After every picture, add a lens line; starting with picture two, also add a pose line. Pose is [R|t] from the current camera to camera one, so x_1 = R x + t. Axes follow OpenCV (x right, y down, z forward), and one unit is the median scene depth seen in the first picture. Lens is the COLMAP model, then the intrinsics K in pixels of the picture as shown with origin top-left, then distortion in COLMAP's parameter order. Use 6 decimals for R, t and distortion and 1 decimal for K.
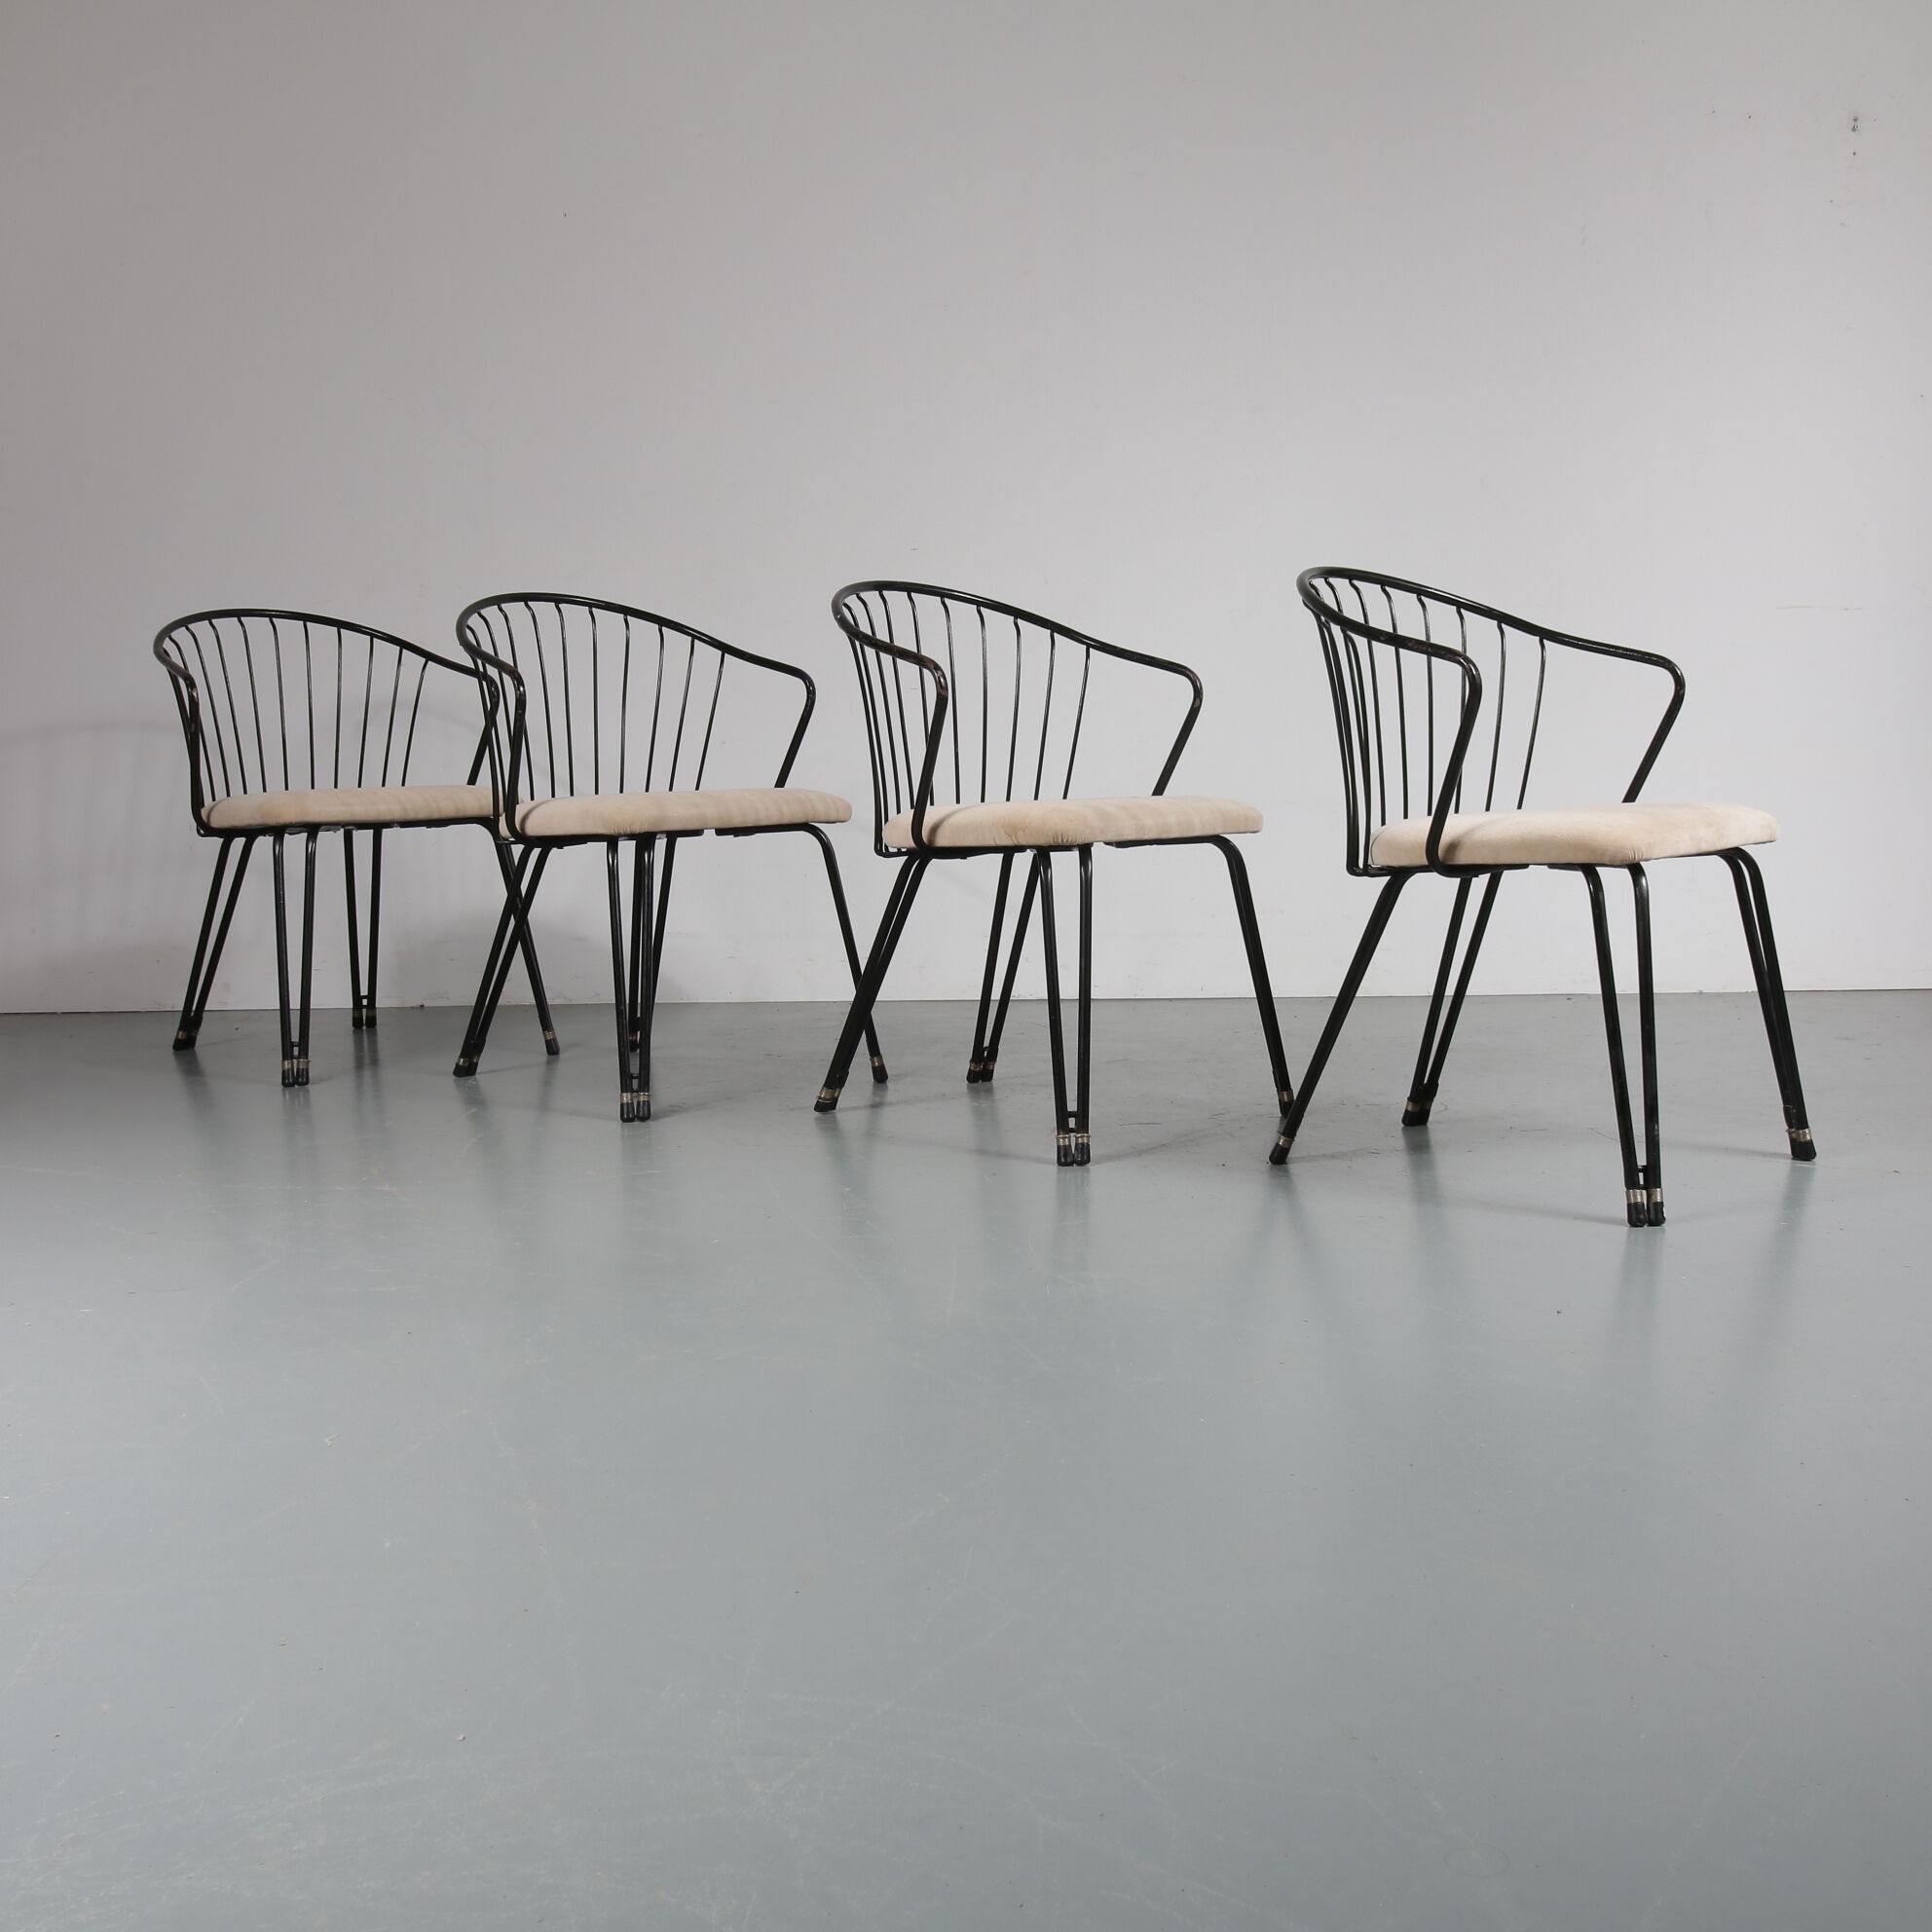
lens RADIAL K [[2326.3, 0, 928.6], [0, 2326.3, 968.9], [0, 0, 1]] dist [0.001958, 0.039285]
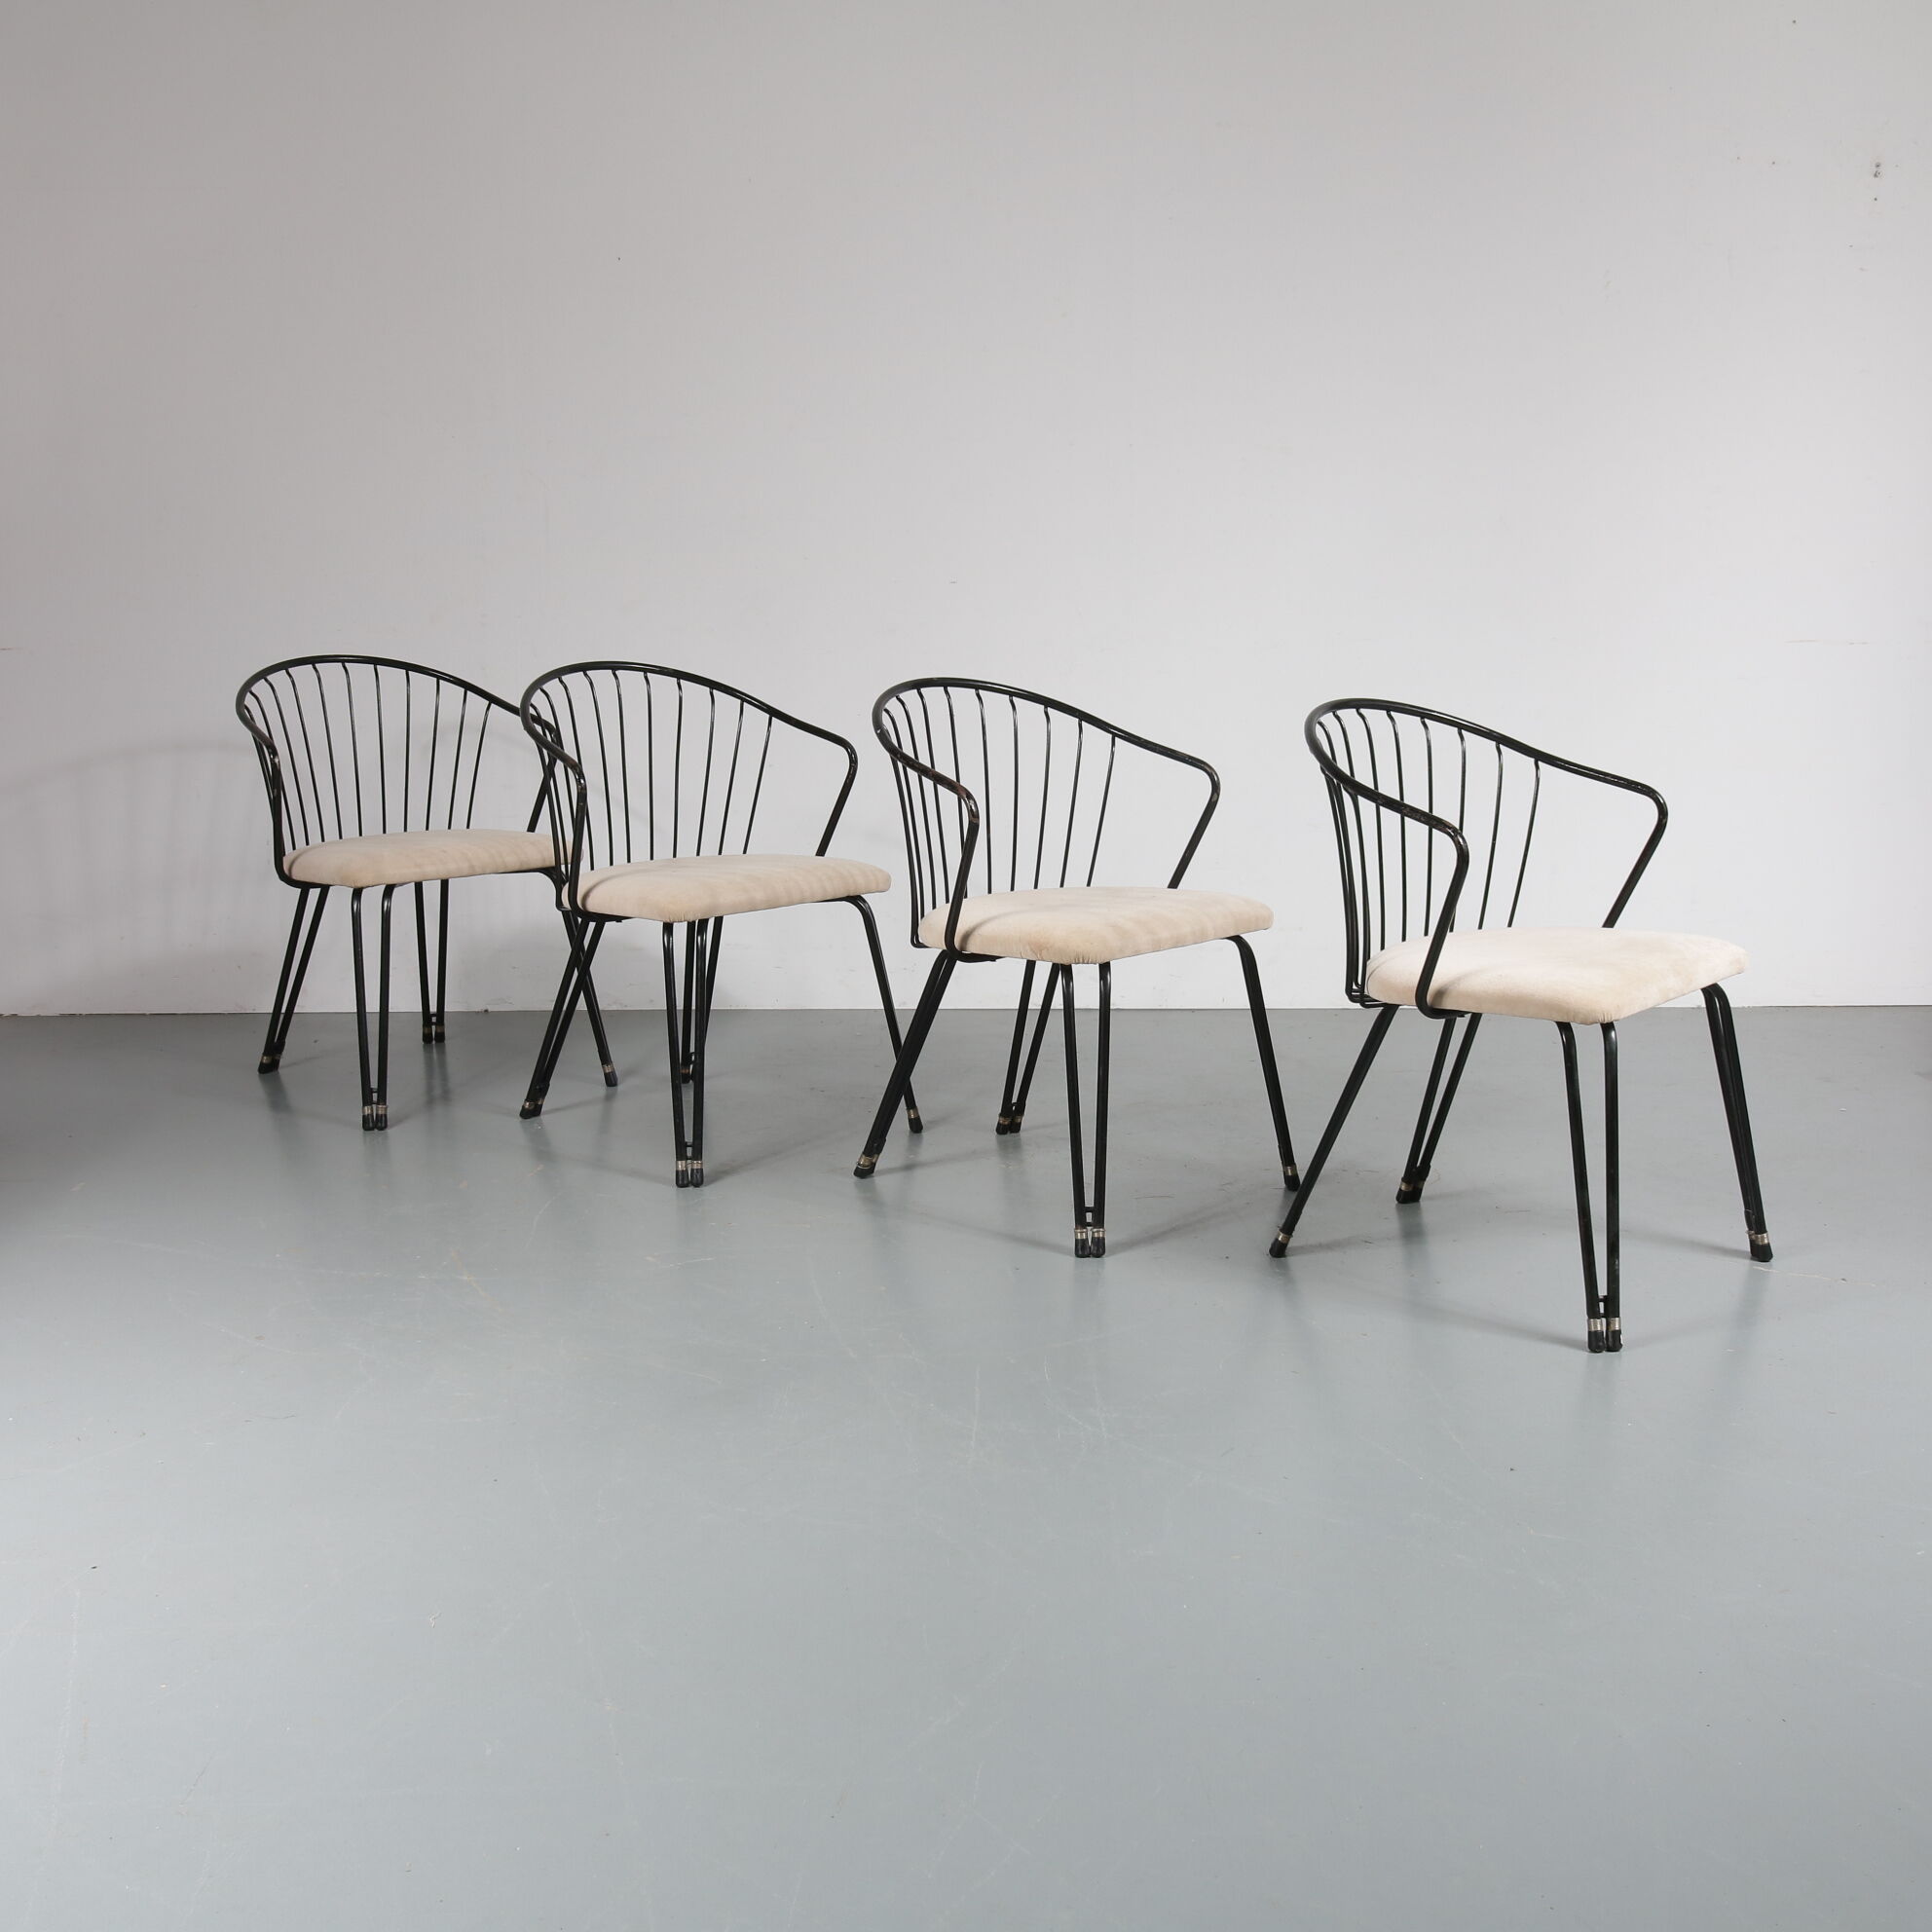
lens RADIAL K [[2326.3, 0, 928.6], [0, 2326.3, 968.9], [0, 0, 1]] dist [0.001958, 0.039285]
pose [[0.999784, 0.008894, -0.018760, 0.005022], [-0.007384, 0.996839, 0.079104, -0.118995], [0.019405, -0.078949, 0.996690, -0.071209]]
